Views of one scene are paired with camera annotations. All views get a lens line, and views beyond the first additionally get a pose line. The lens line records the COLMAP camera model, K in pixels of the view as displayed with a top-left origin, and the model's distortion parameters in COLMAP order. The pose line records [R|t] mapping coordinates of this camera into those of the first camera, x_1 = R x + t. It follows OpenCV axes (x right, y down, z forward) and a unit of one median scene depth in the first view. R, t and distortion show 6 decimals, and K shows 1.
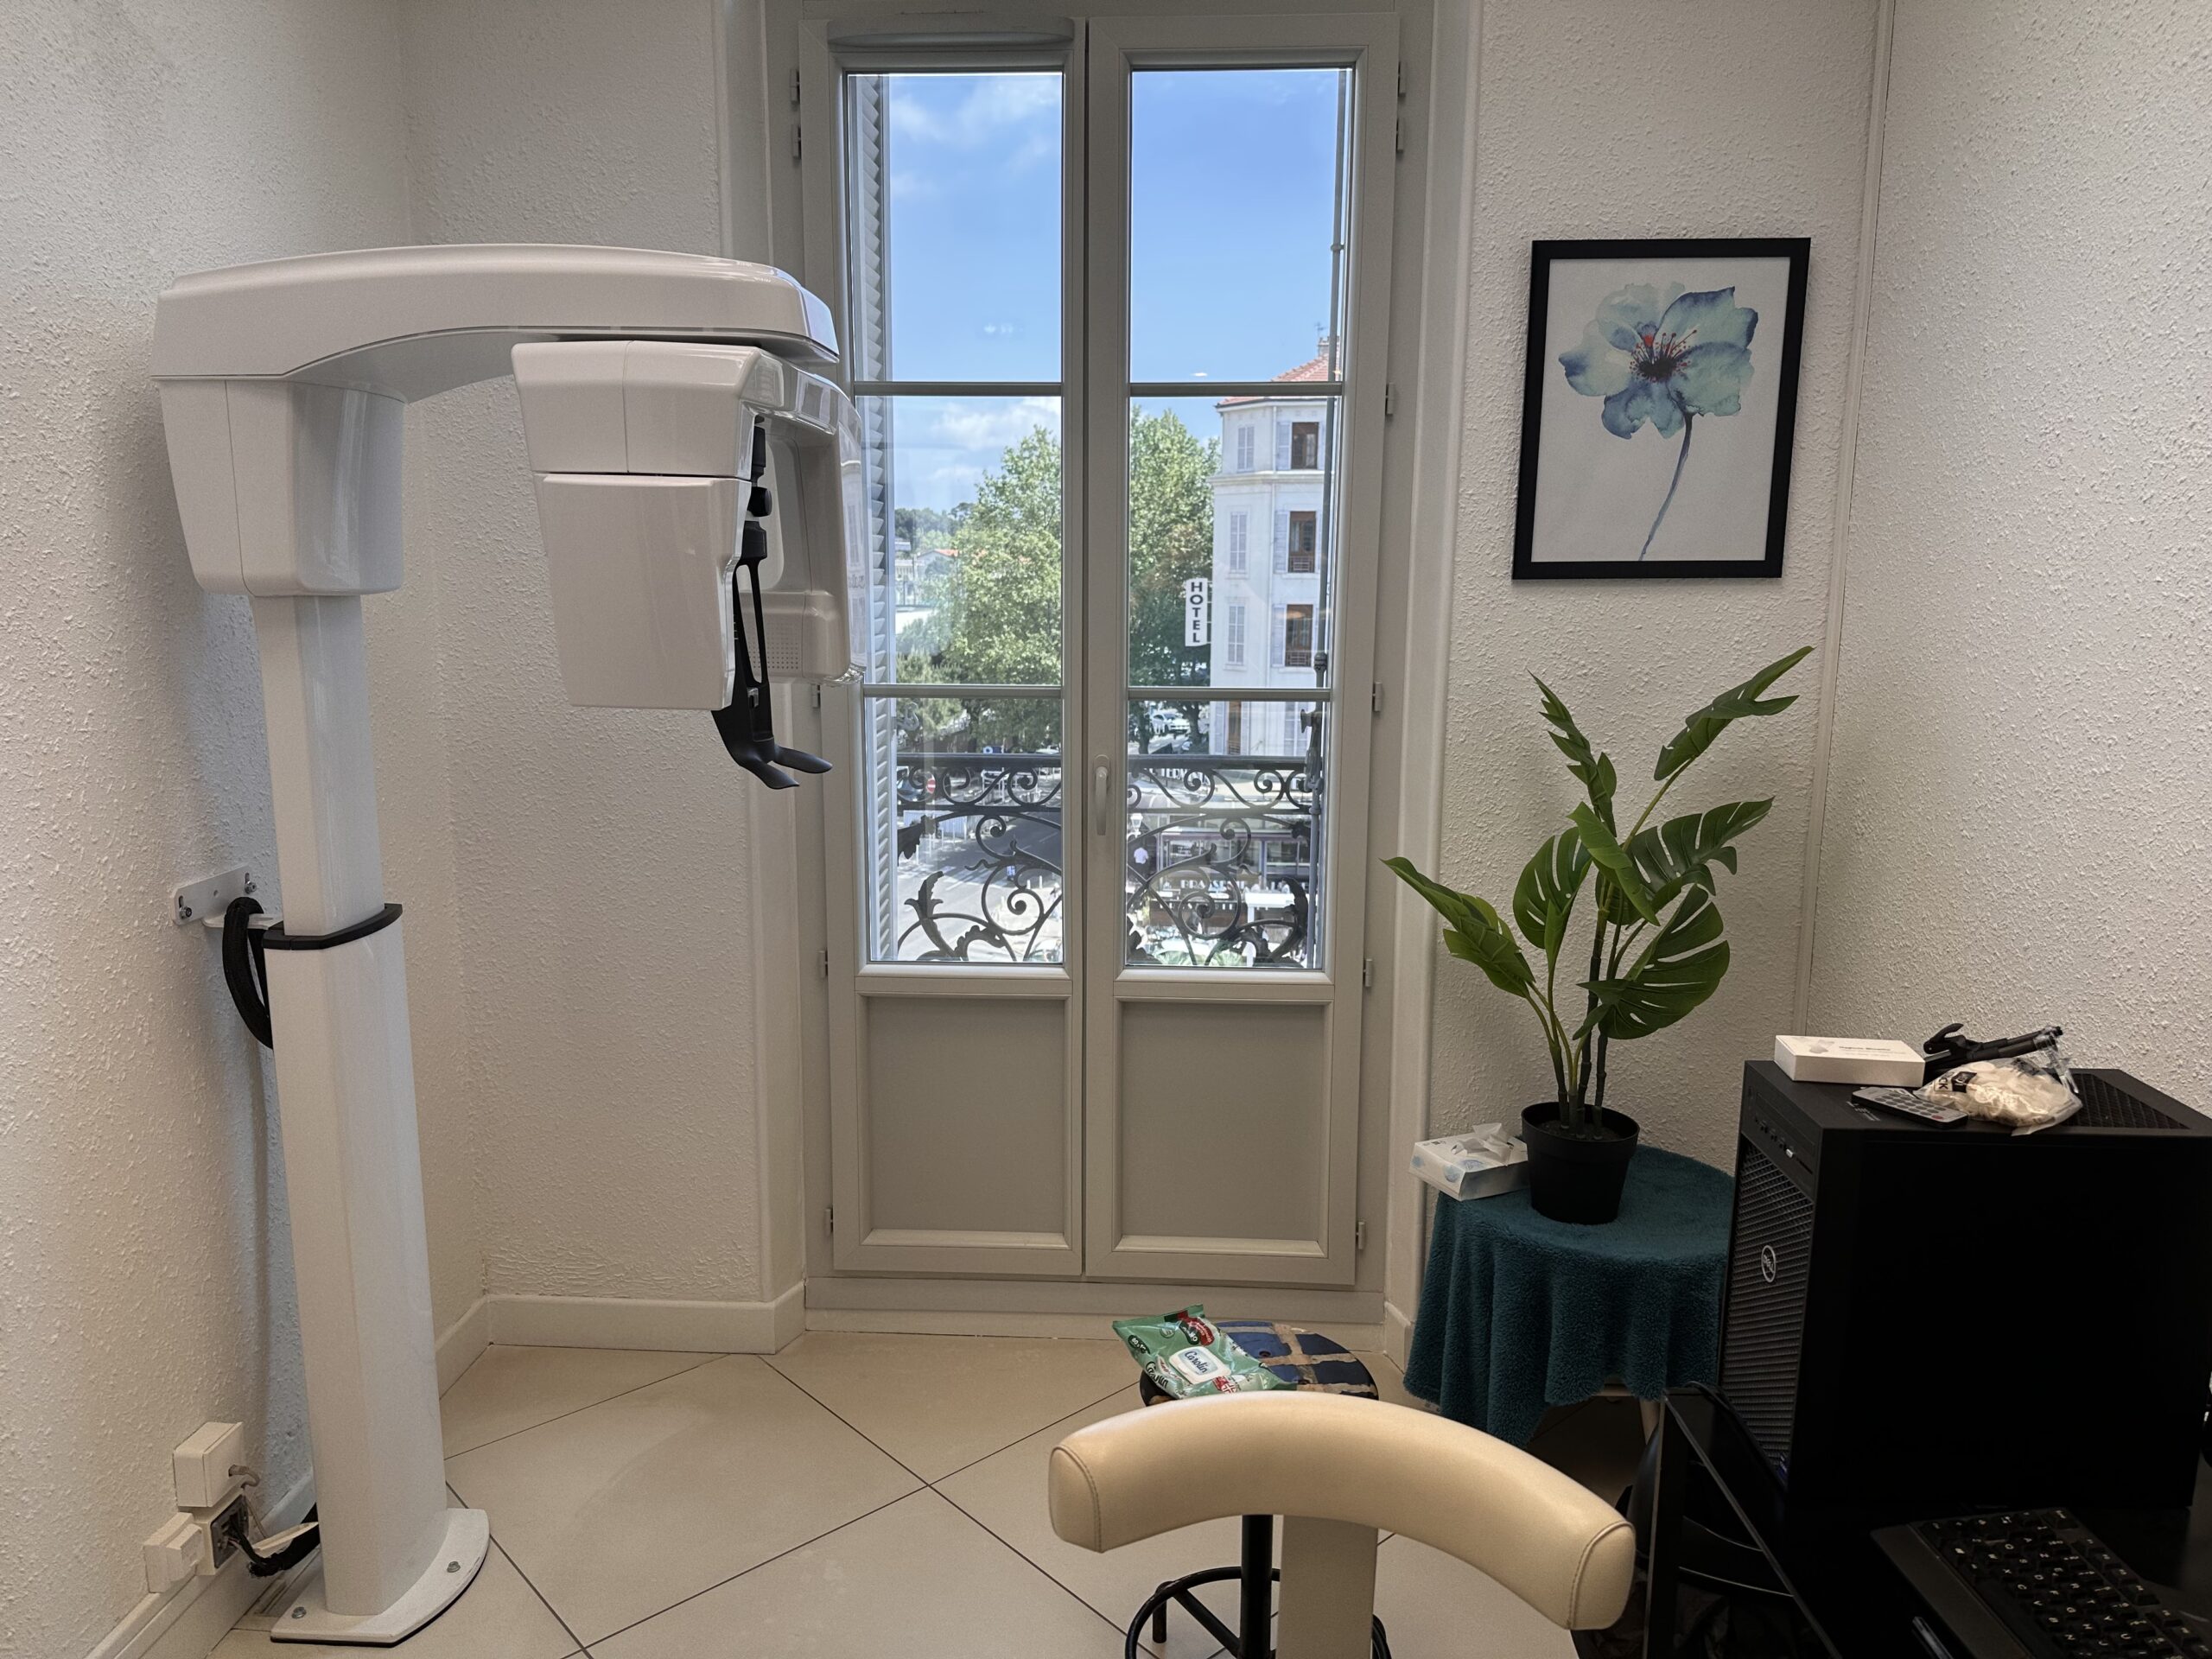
lens RADIAL K [[1570.6, 0, 1103.8], [0, 1570.6, 835.5], [0, 0, 1]] dist [0.064173, -0.053577]
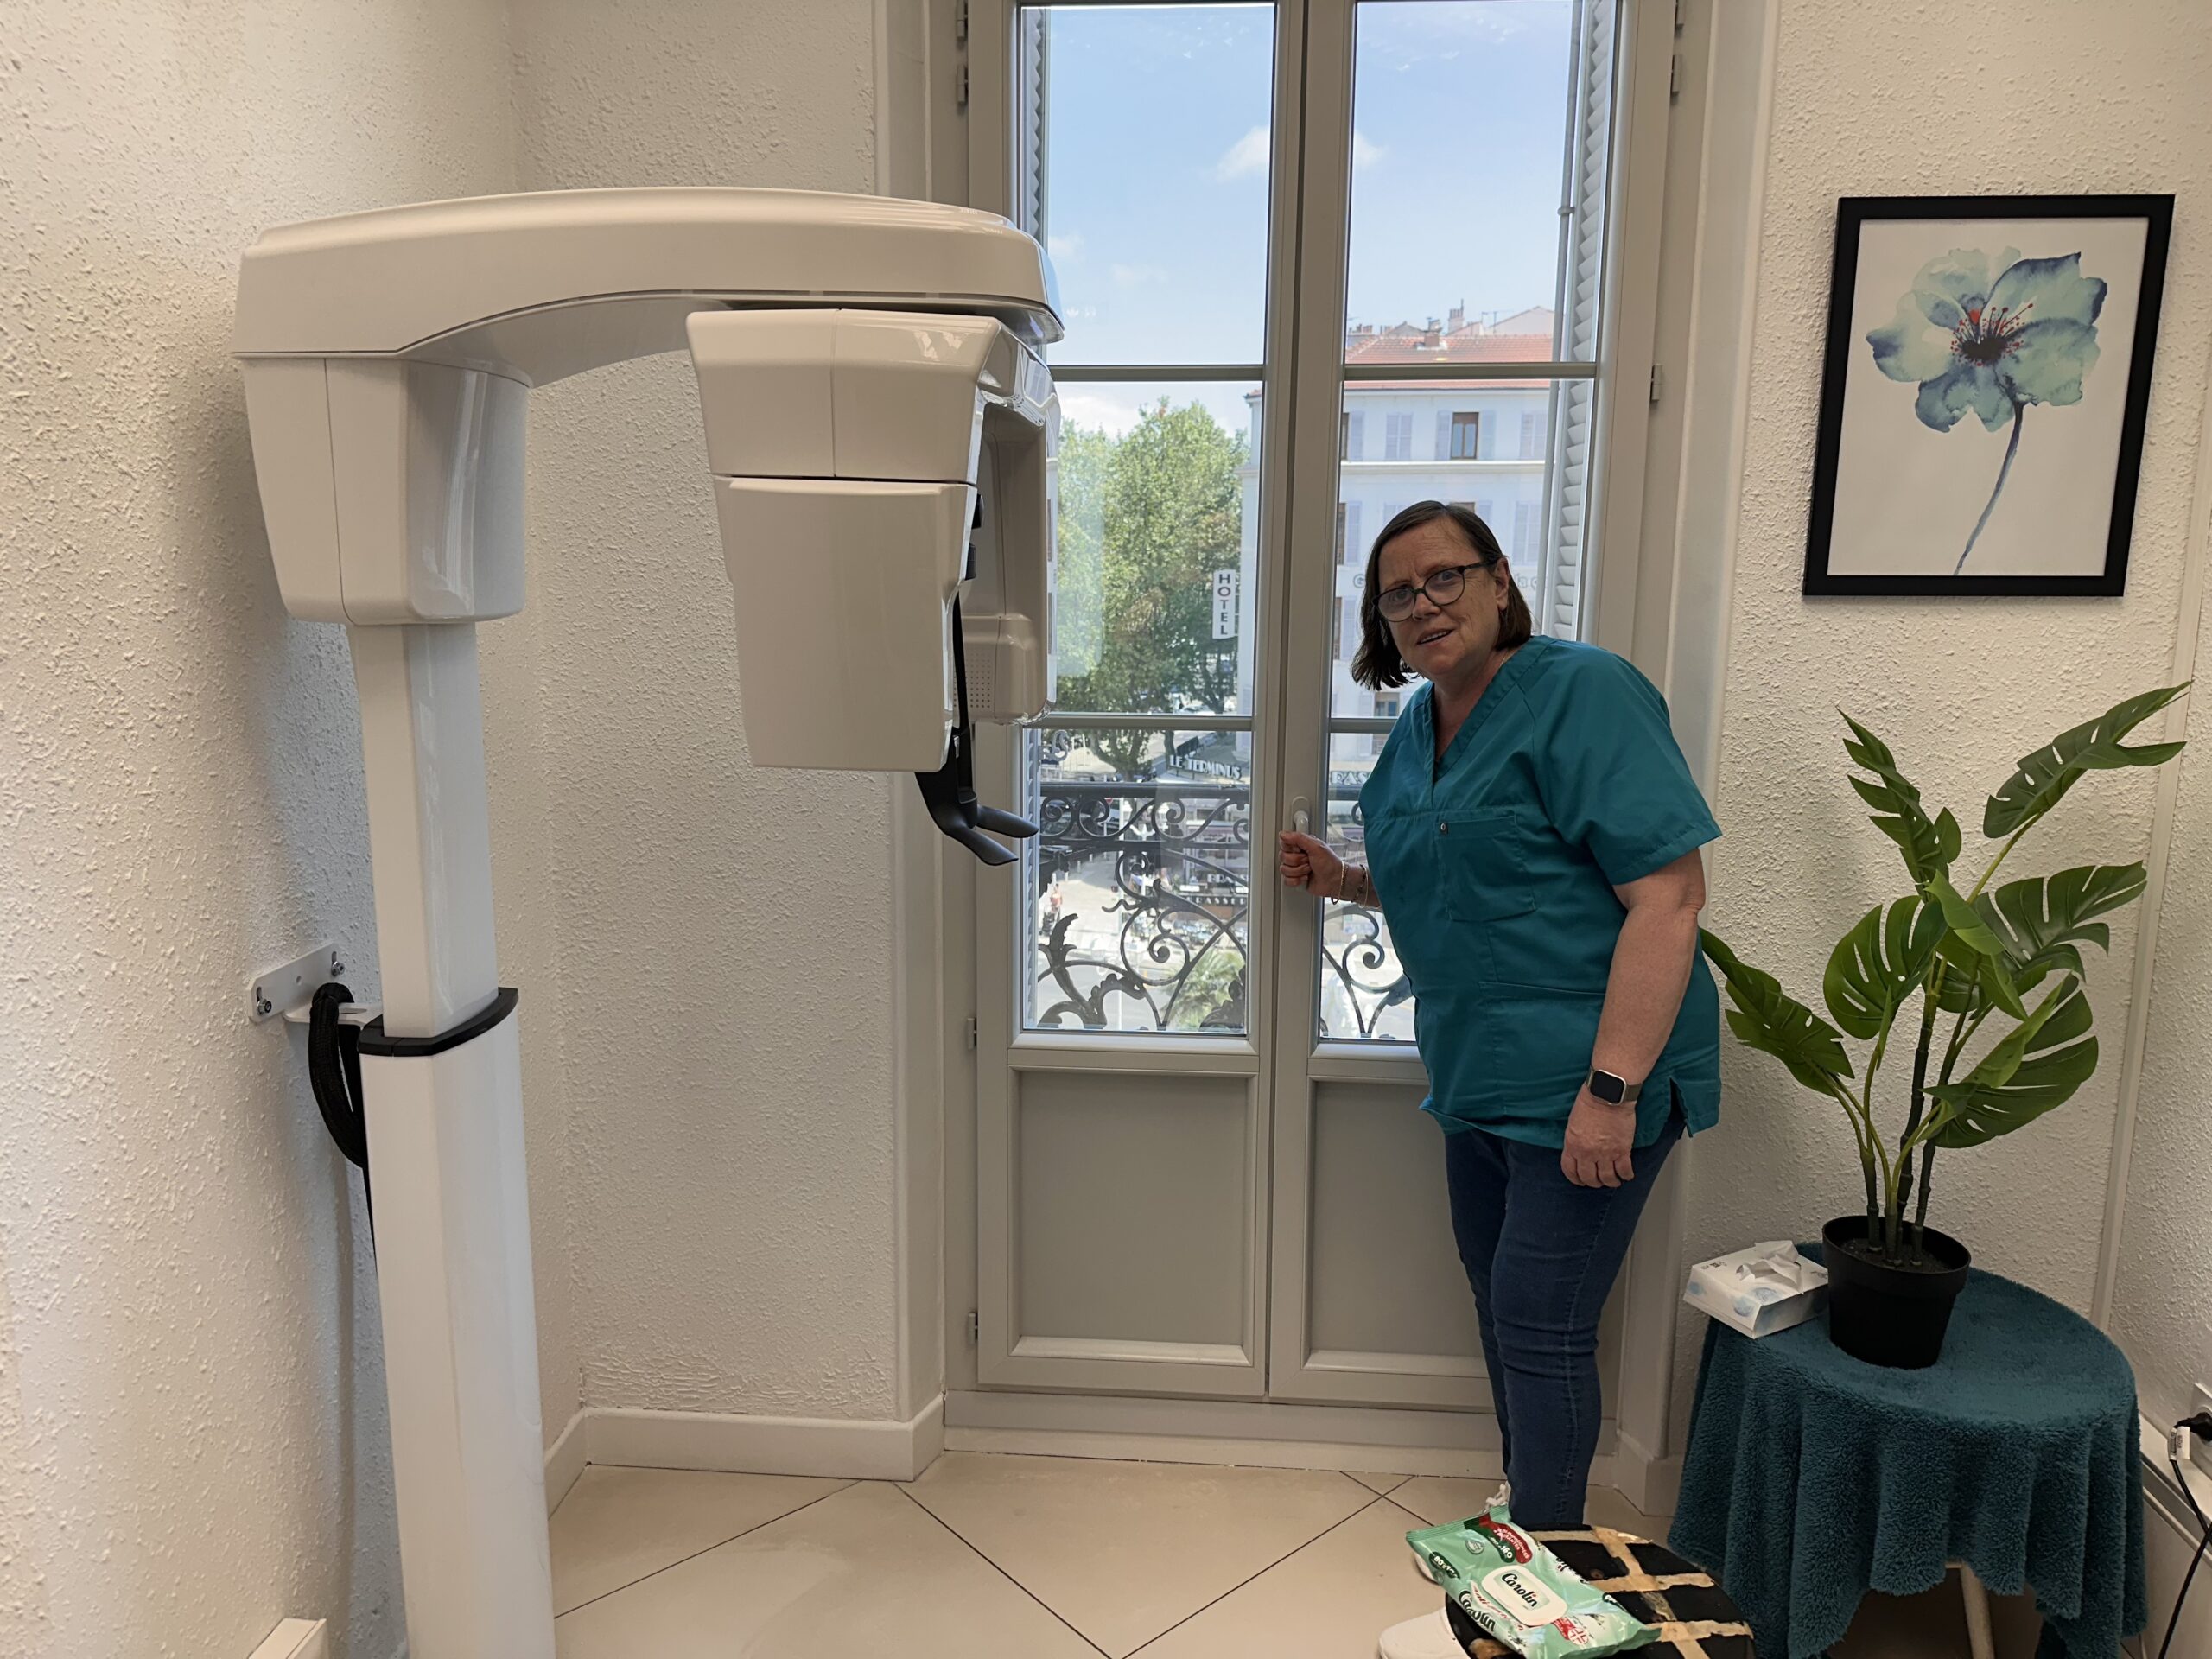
lens RADIAL K [[1573.2, 0, 1107.9], [0, 1573.2, 824.5], [0, 0, 1]] dist [0.040409, -0.029834]
pose [[0.999945, 0.005157, -0.009124, -0.110529], [-0.005165, 0.999986, -0.000858, -0.038853], [0.009119, 0.000905, 0.999958, 0.153154]]
